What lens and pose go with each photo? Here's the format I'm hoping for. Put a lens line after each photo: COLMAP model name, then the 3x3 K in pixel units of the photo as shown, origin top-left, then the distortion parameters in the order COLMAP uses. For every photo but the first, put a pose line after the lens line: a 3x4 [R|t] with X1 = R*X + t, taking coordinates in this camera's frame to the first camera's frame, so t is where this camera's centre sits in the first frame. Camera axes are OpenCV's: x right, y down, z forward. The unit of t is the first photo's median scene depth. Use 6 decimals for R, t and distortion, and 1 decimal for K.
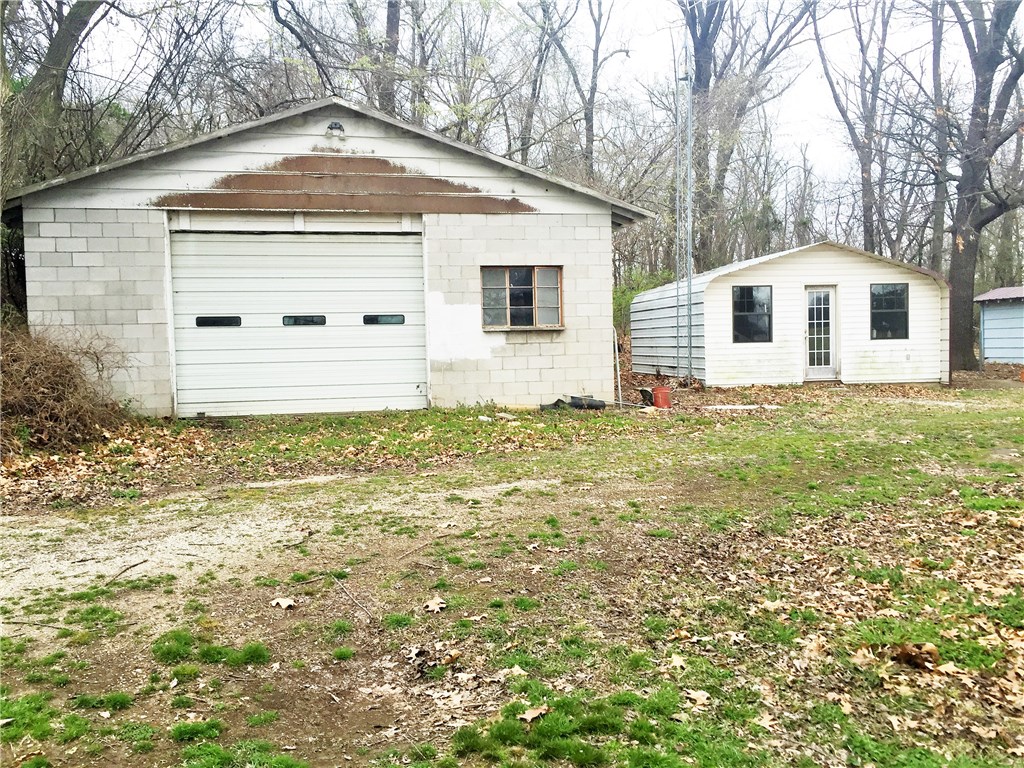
lens RADIAL K [[880.9, 0, 510.6], [0, 880.9, 380.0], [0, 0, 1]] dist [0.076527, -0.103809]
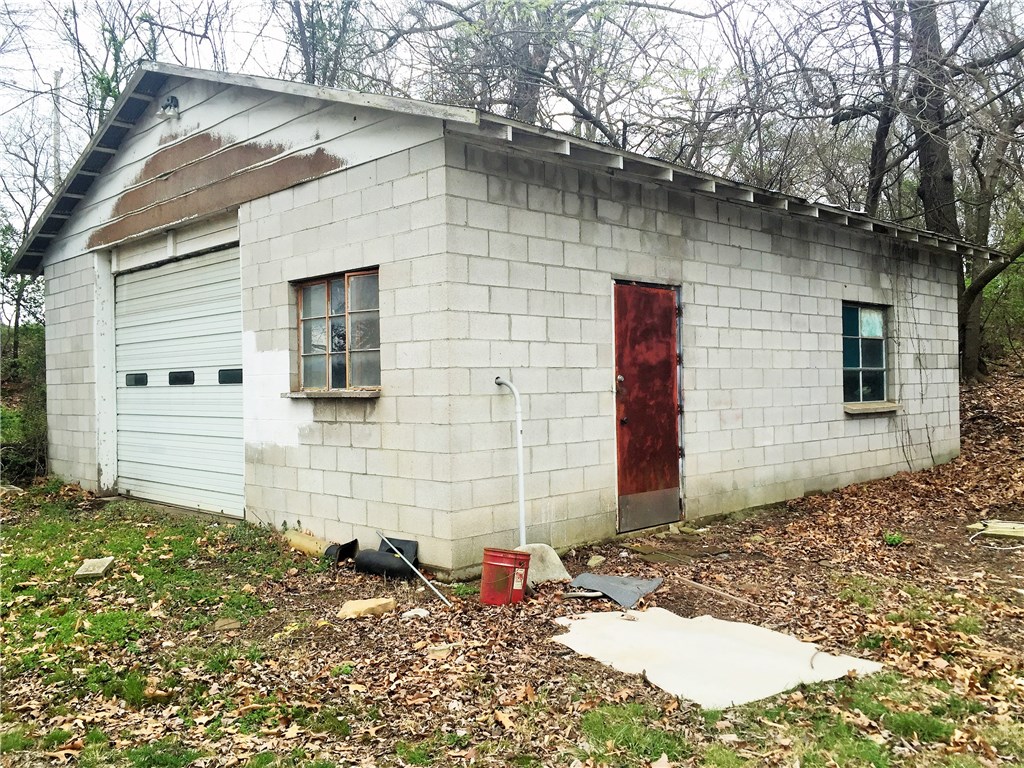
lens RADIAL K [[880.9, 0, 510.6], [0, 880.9, 380.0], [0, 0, 1]] dist [0.076527, -0.103809]
pose [[0.537581, 0.007476, -0.843179, 0.373043], [-0.027696, 0.999578, -0.008795, -0.047036], [0.842757, 0.028081, 0.537561, 0.587410]]
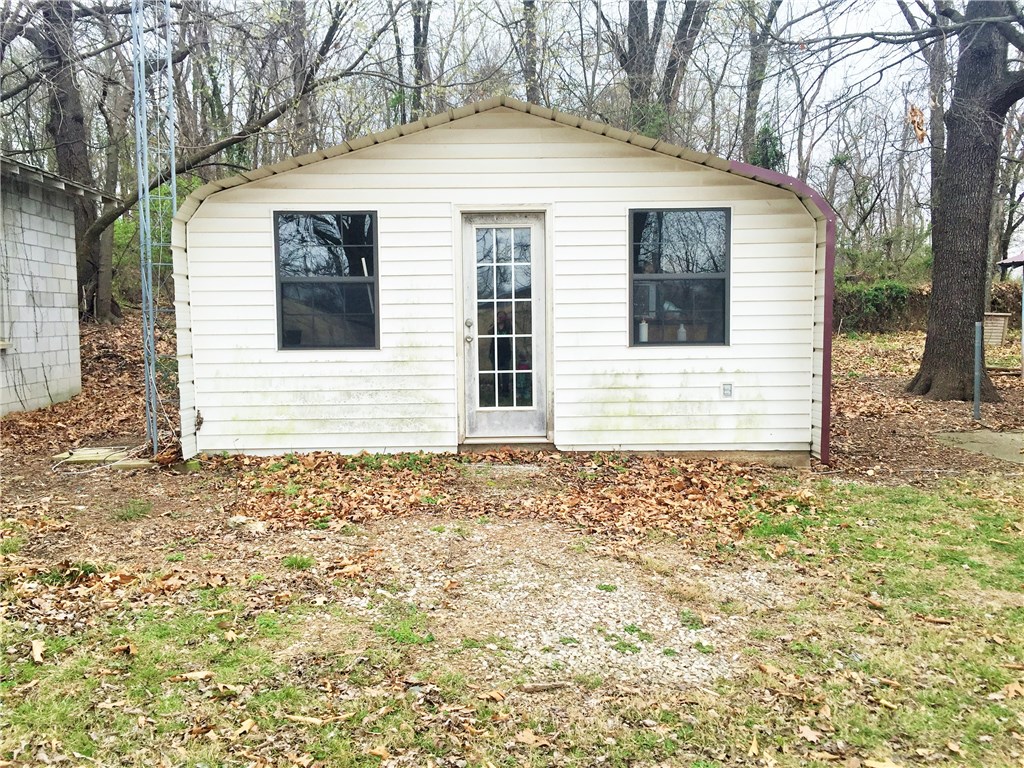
lens RADIAL K [[880.9, 0, 510.6], [0, 880.9, 380.0], [0, 0, 1]] dist [0.076527, -0.103809]
pose [[0.991525, 0.020639, -0.128264, 0.409103], [-0.016773, 0.999374, 0.031147, -0.042103], [0.128827, -0.028732, 0.991251, 0.597161]]
